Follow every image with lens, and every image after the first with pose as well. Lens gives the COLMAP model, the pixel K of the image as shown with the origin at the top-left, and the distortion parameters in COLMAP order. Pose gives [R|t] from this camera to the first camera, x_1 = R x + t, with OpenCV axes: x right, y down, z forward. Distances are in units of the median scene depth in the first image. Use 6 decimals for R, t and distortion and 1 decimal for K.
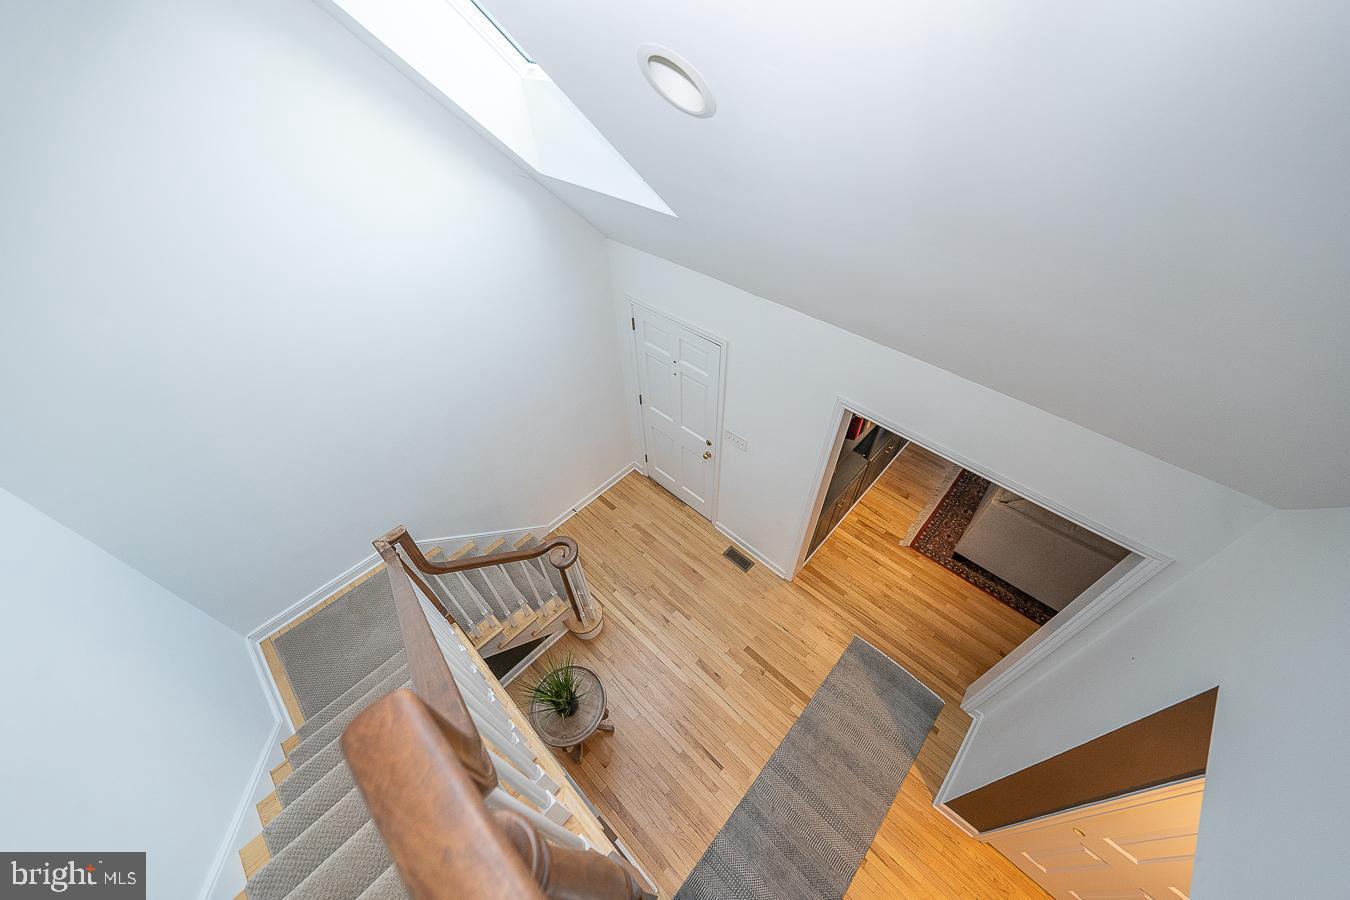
lens RADIAL K [[470.3, 0, 676.8], [0, 470.3, 456.6], [0, 0, 1]] dist [-0.010970, 0.000946]
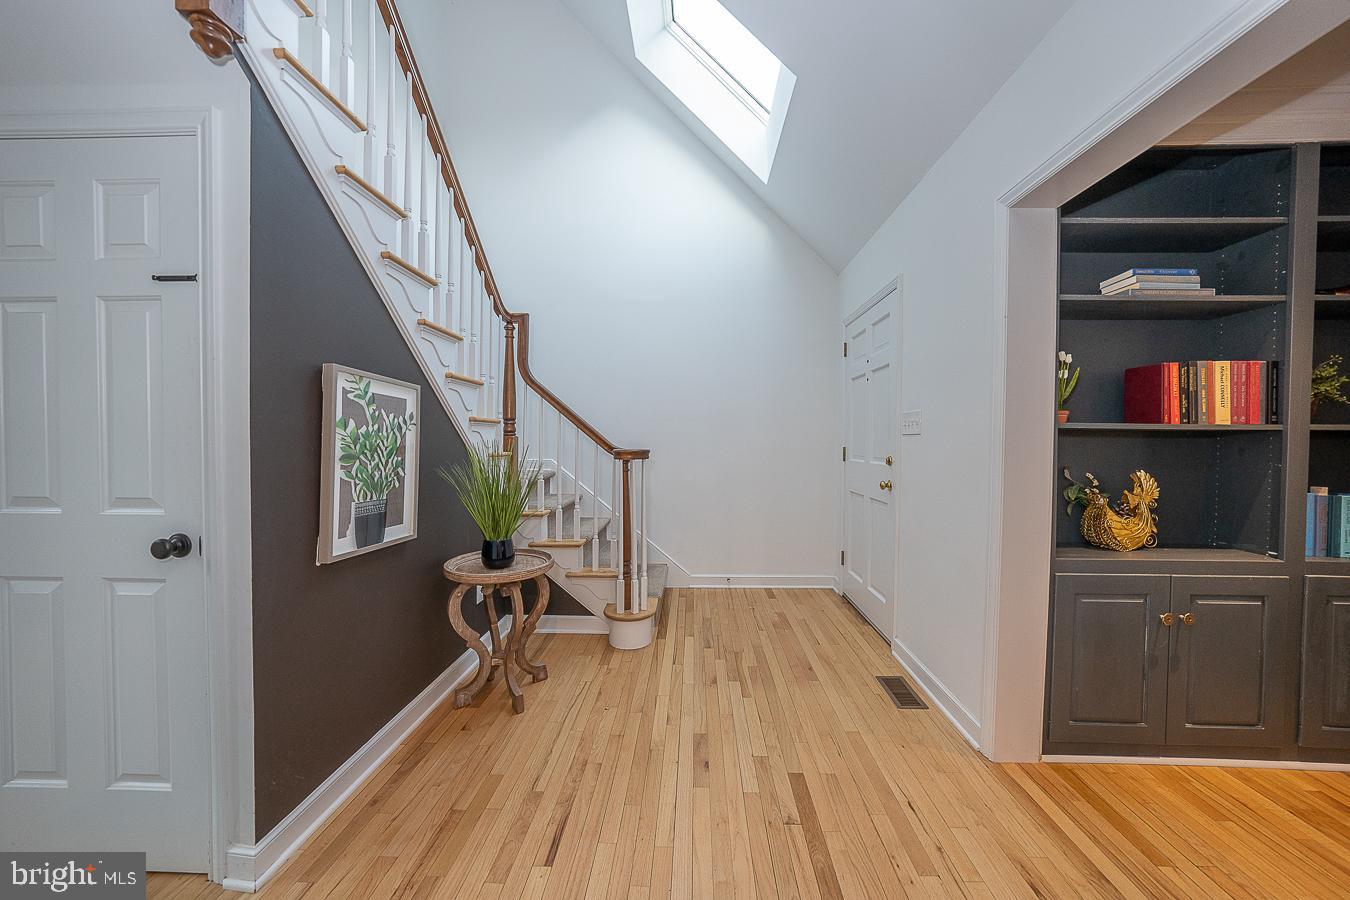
lens RADIAL K [[470.3, 0, 678.0], [0, 470.3, 447.1], [0, 0, 1]] dist [-0.010970, 0.000946]
pose [[0.655656, 0.033838, -0.754301, 0.393603], [-0.557728, 0.695112, -0.453607, 0.452799], [0.508975, 0.718105, 0.474626, 0.510934]]
